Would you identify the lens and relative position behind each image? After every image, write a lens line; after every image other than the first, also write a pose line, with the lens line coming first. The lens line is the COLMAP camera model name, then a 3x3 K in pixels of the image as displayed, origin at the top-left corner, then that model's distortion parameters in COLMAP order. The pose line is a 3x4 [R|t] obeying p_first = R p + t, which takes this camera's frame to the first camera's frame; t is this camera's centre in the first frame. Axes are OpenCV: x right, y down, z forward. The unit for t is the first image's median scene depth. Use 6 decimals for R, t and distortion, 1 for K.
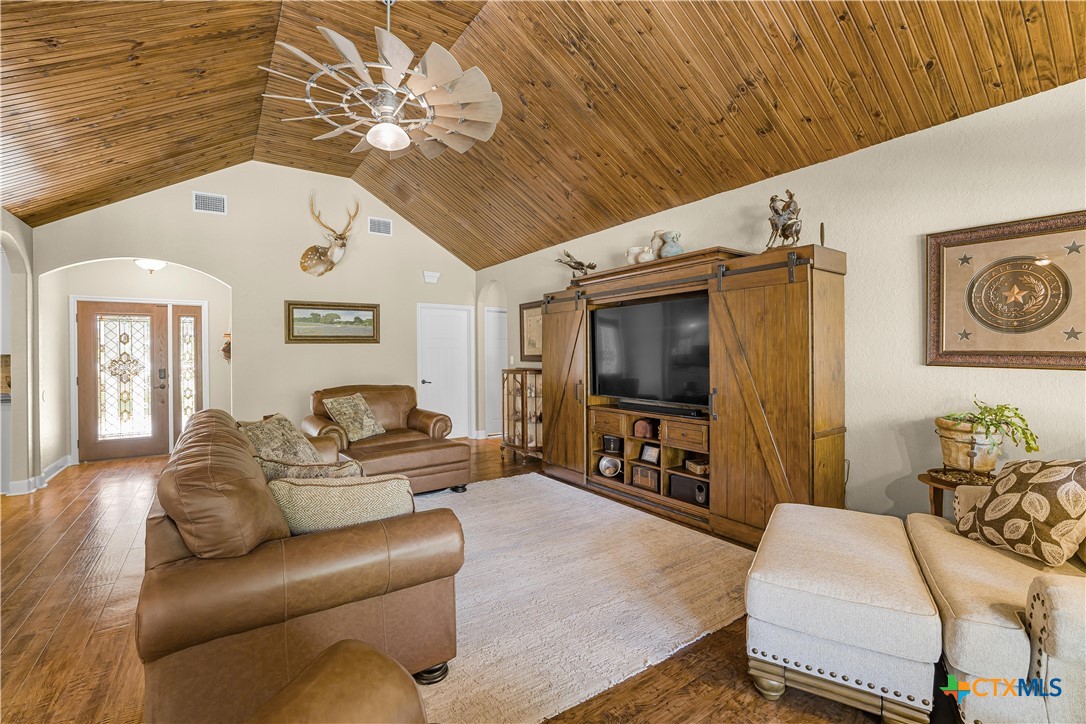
lens RADIAL K [[492.5, 0, 558.9], [0, 492.5, 353.2], [0, 0, 1]] dist [-0.016612, 0.005544]
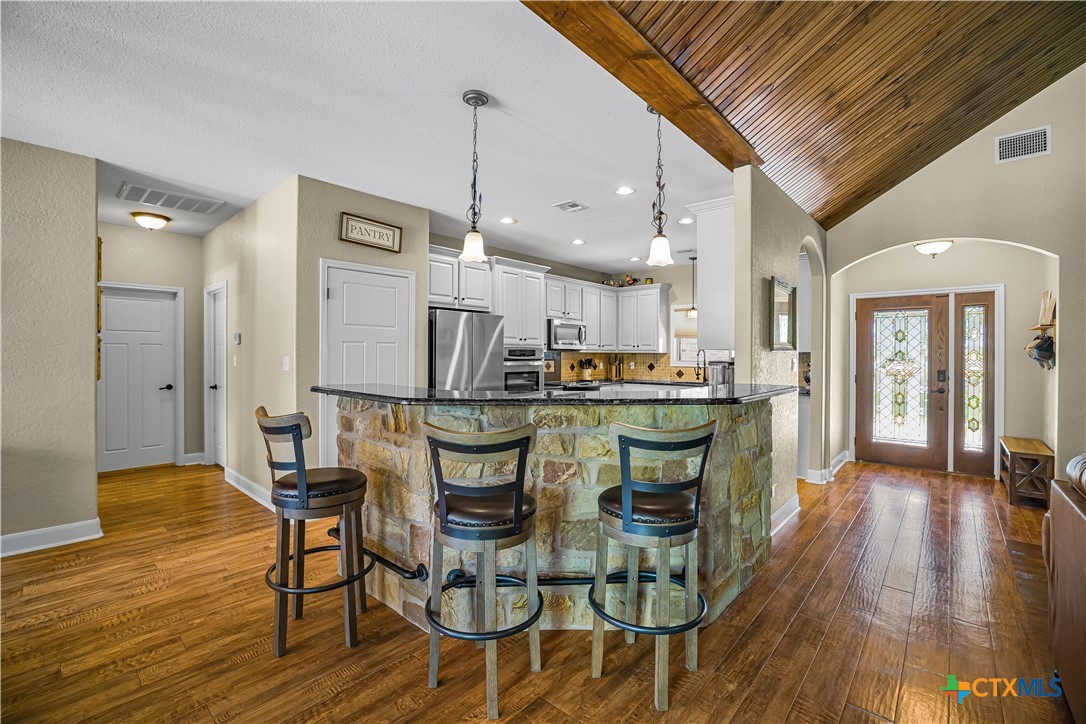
lens RADIAL K [[492.5, 0, 548.8], [0, 492.5, 351.6], [0, 0, 1]] dist [-0.016612, 0.005544]
pose [[0.269772, 0.005011, -0.962911, -0.184551], [-0.005764, 0.999977, 0.003589, 0.000694], [0.962907, 0.004582, 0.269794, 0.117138]]
